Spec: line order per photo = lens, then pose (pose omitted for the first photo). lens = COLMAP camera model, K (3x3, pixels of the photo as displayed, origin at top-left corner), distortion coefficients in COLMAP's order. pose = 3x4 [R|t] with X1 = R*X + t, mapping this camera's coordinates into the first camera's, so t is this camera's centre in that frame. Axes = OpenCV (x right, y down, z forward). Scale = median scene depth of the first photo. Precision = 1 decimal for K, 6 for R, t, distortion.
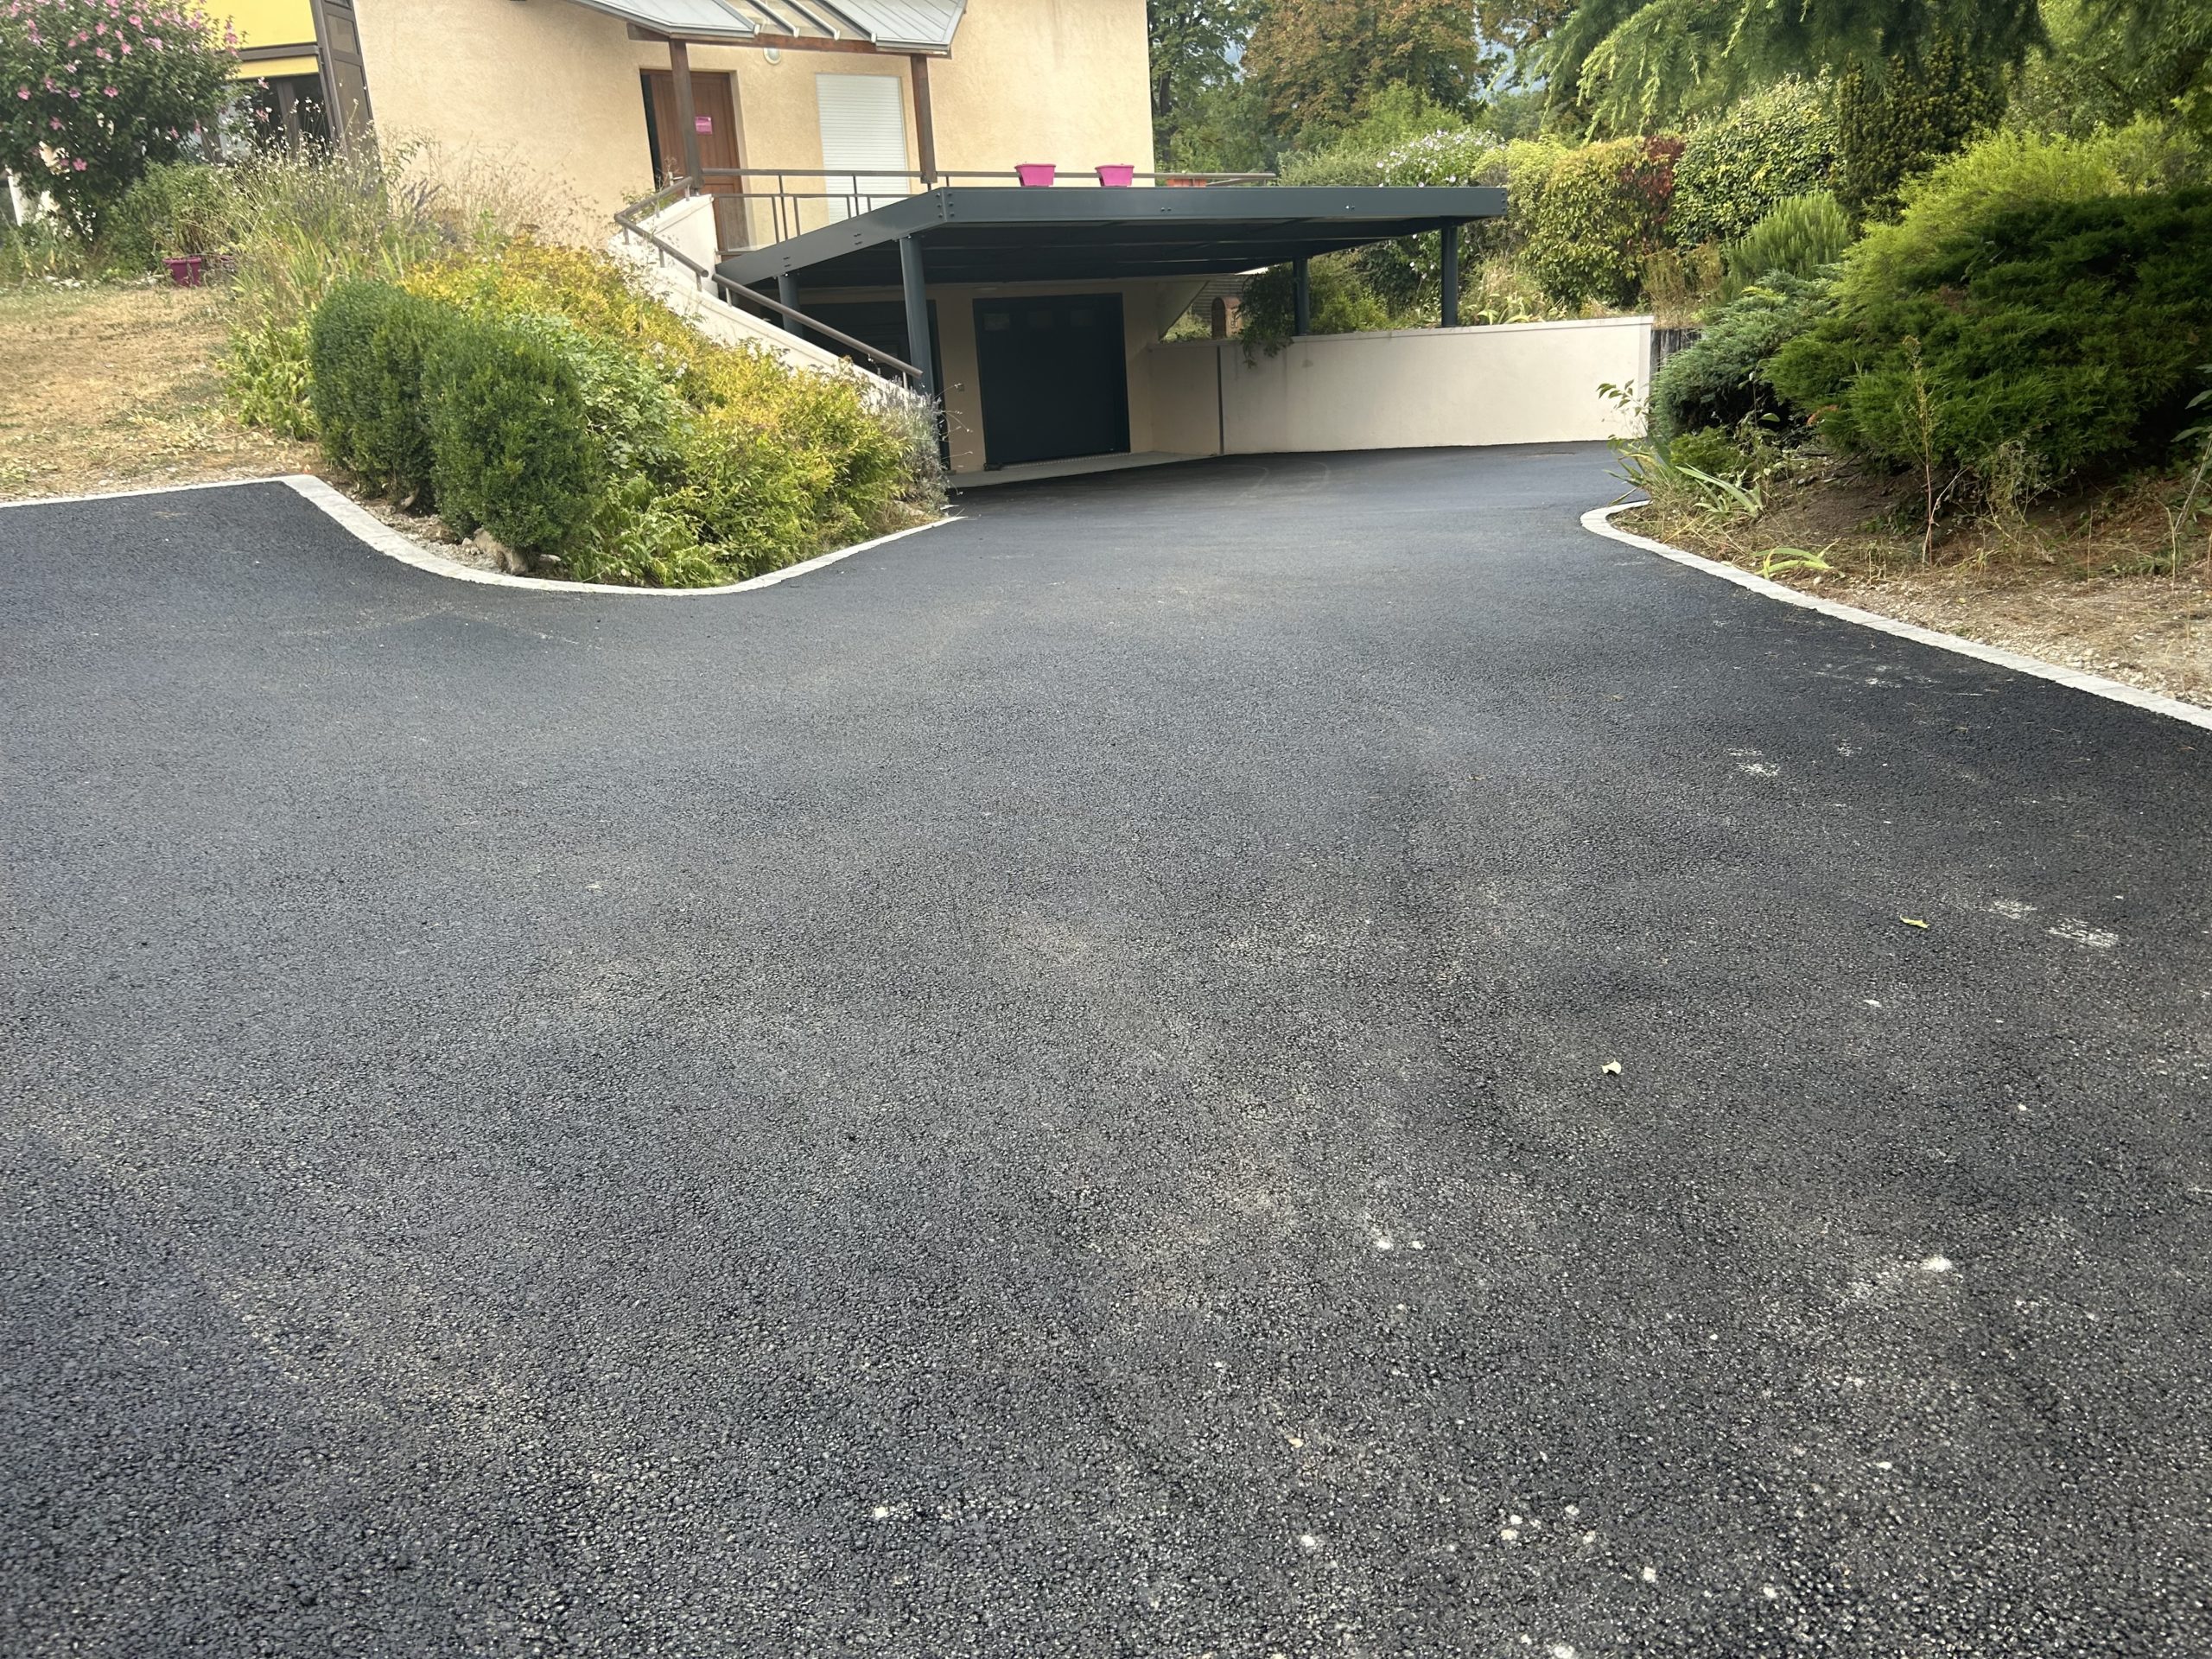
lens RADIAL K [[1709.8, 0, 1106.0], [0, 1709.8, 829.5], [0, 0, 1]] dist [0.069183, -0.069055]
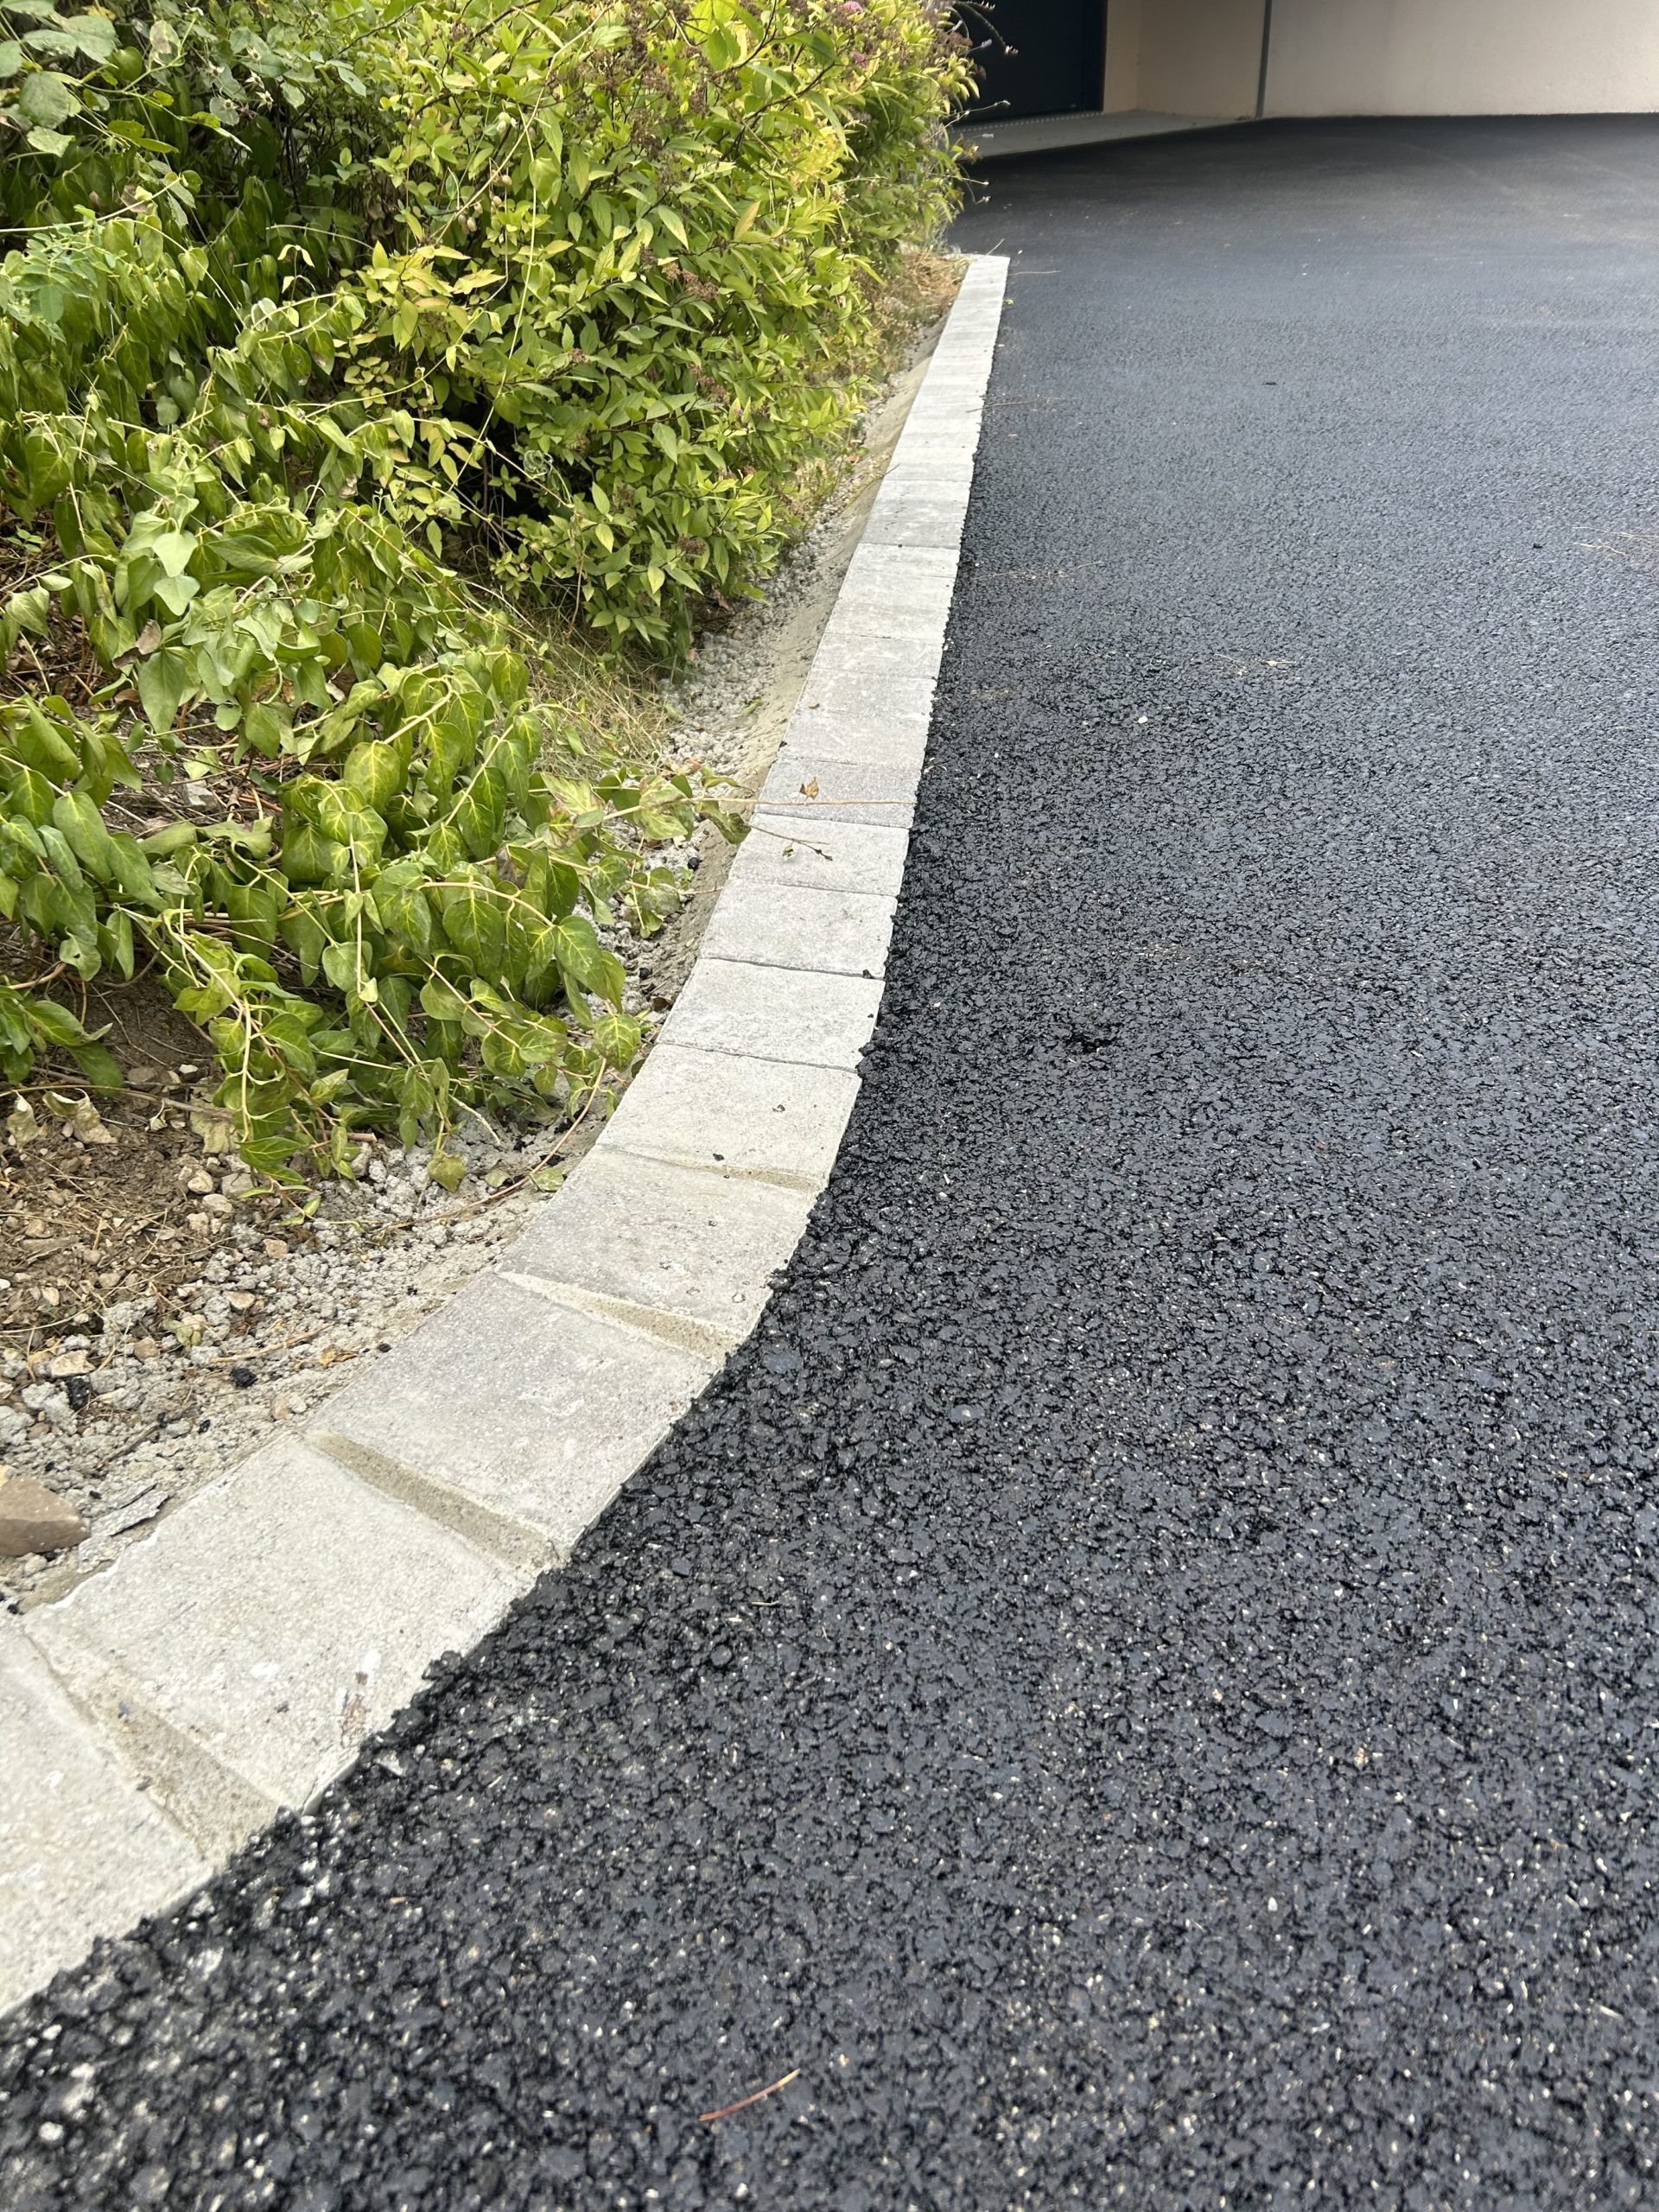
lens RADIAL K [[1709.8, 0, 829.5], [0, 1709.8, 1106.0], [0, 0, 1]] dist [0.069183, -0.069055]
pose [[0.999491, 0.030465, -0.009428, -0.178997], [-0.026240, 0.953642, 0.299797, -0.158337], [0.018125, -0.299397, 0.953956, 0.738496]]
